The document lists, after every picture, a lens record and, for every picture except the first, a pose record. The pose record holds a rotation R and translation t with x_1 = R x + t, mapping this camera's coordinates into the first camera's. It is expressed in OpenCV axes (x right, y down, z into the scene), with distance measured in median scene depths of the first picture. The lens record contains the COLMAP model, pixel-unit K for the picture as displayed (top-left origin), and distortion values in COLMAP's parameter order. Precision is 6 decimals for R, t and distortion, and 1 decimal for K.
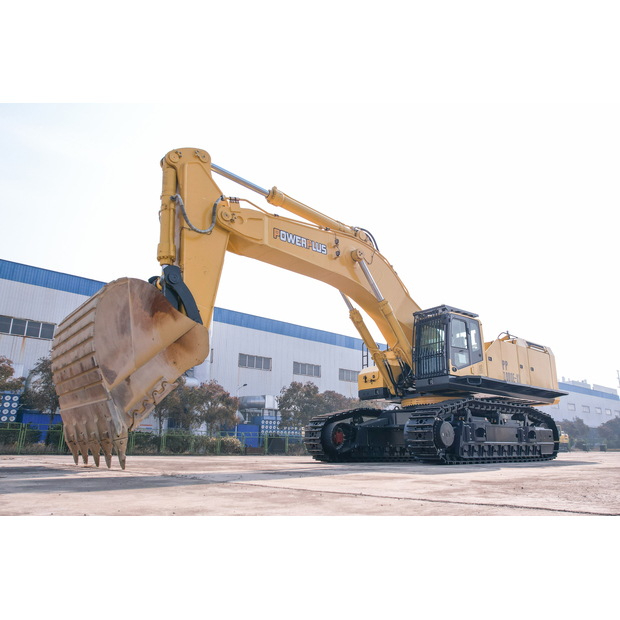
lens RADIAL K [[476.2, 0, 310.0], [0, 476.2, 310.0], [0, 0, 1]] dist [-0.051089, 0.157325]
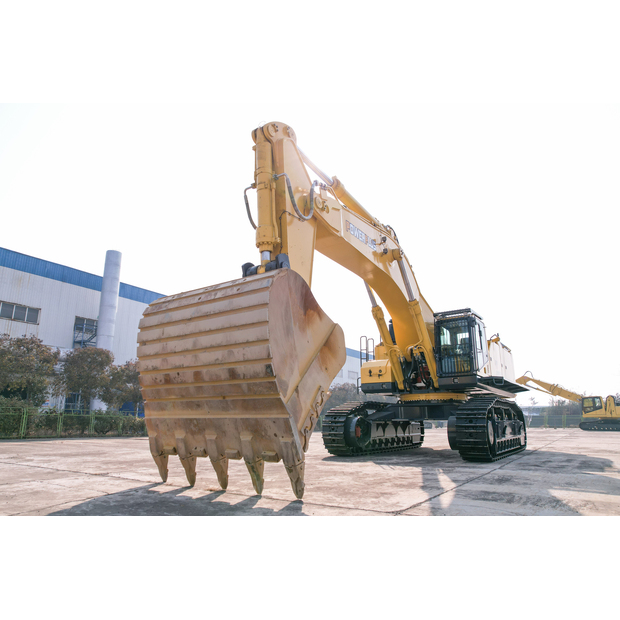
lens RADIAL K [[440.0, 0, 284.4], [0, 440.0, 304.5], [0, 0, 1]] dist [-0.009684, -0.004141]
pose [[0.971186, 0.059968, 0.230657, -0.400160], [-0.066711, 0.997540, 0.021541, -0.014595], [-0.228797, -0.036308, 0.972797, 0.167318]]
